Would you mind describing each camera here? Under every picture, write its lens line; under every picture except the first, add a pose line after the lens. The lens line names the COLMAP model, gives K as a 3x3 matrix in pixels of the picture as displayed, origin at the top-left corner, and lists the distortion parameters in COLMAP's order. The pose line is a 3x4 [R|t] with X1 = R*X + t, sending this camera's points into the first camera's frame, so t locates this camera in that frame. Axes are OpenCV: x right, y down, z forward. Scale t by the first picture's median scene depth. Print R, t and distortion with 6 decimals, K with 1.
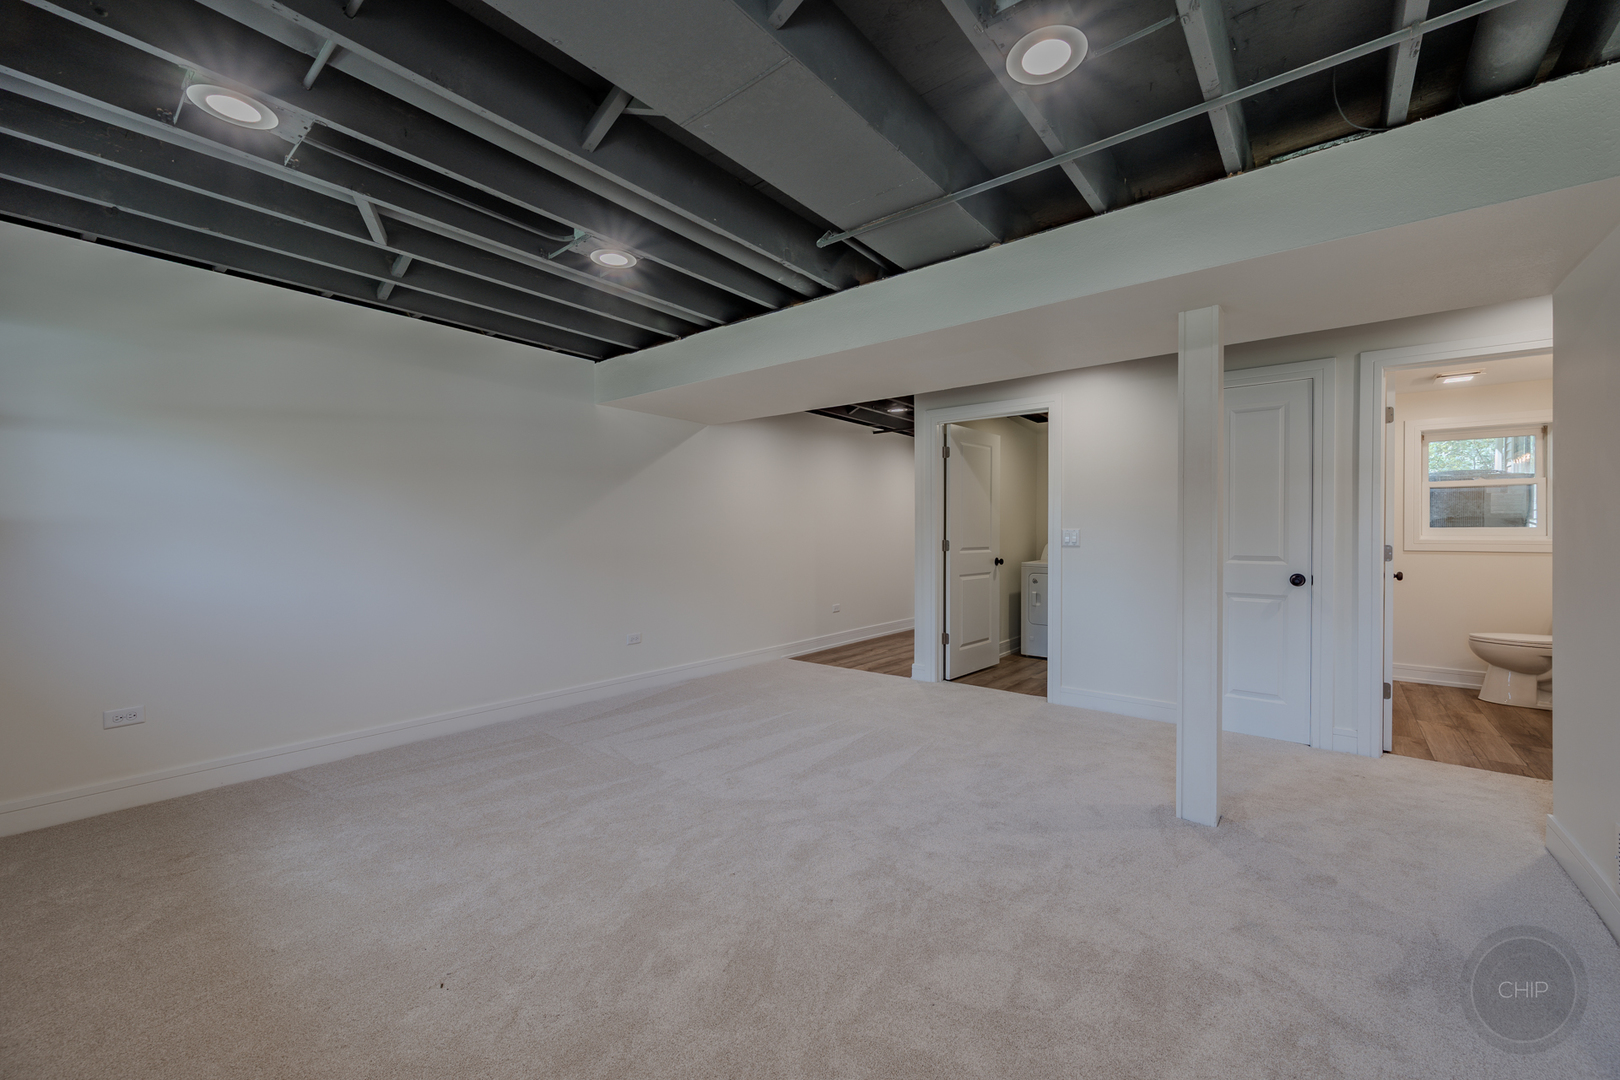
lens RADIAL K [[625.8, 0, 817.0], [0, 625.8, 538.5], [0, 0, 1]] dist [-0.000340, -0.000145]
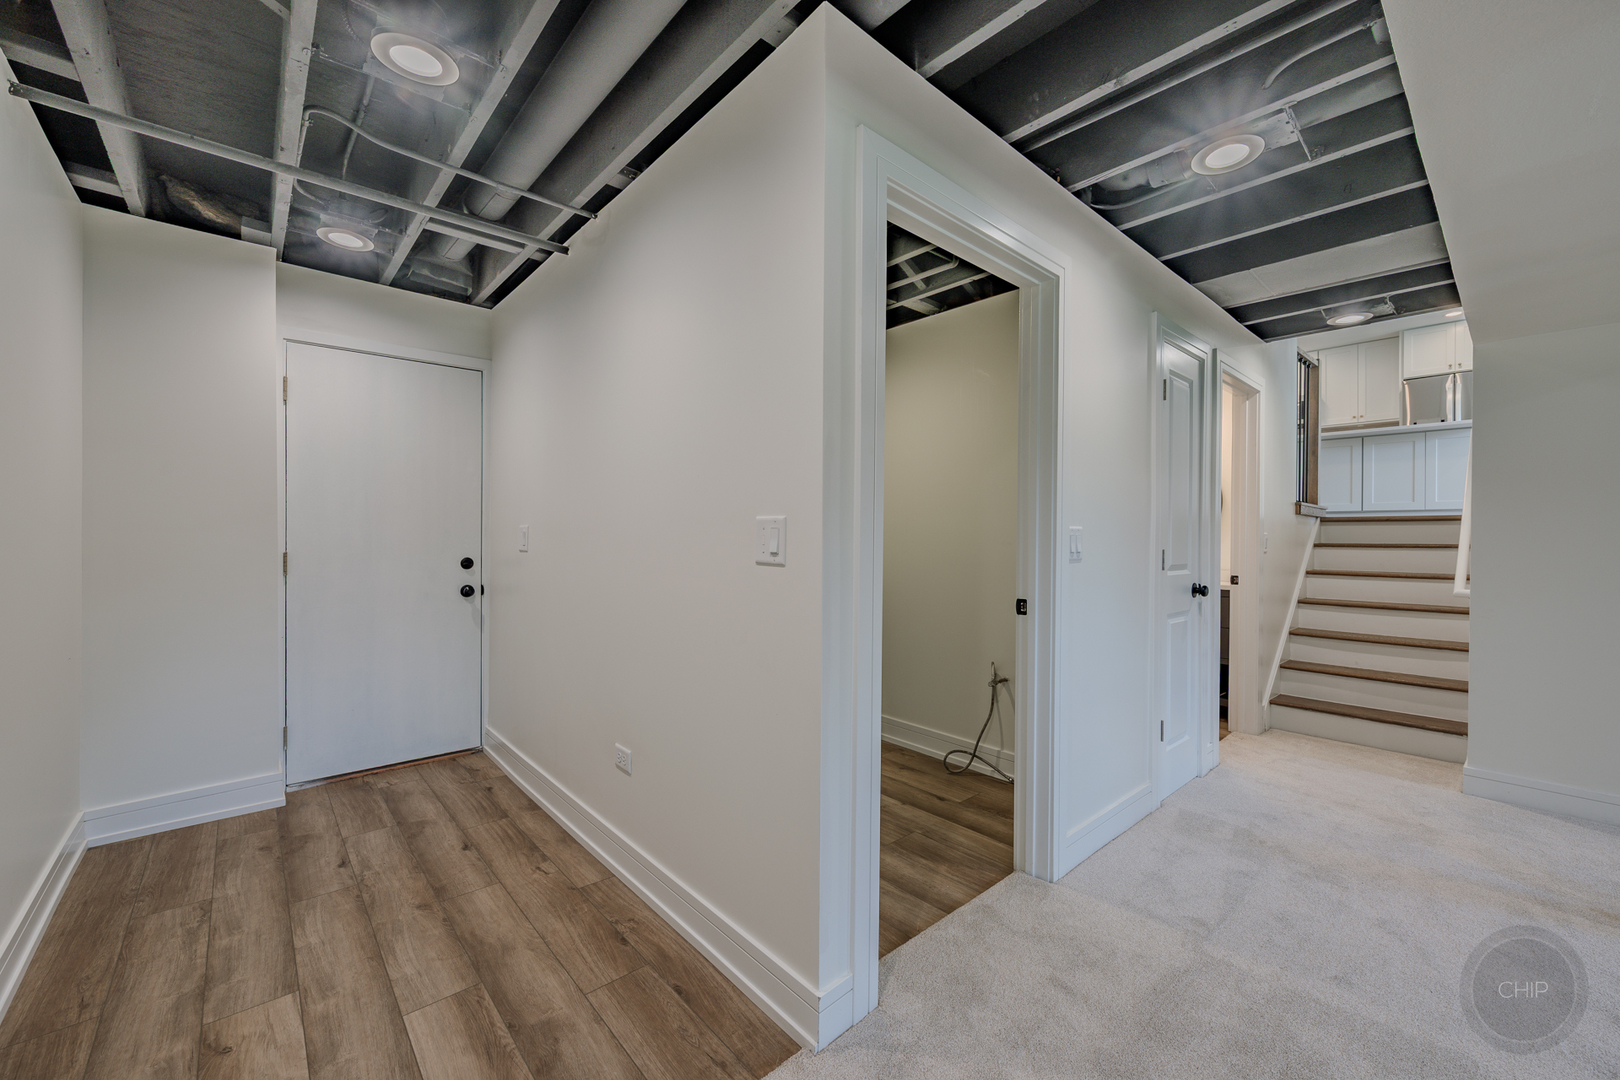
lens RADIAL K [[637.7, 0, 814.0], [0, 637.7, 529.8], [0, 0, 1]] dist [0.001509, 0.000064]
pose [[0.160105, 0.008374, 0.987065, -0.135665], [-0.005695, 0.999955, -0.007559, -0.005430], [-0.987084, -0.004411, 0.160145, 0.994639]]
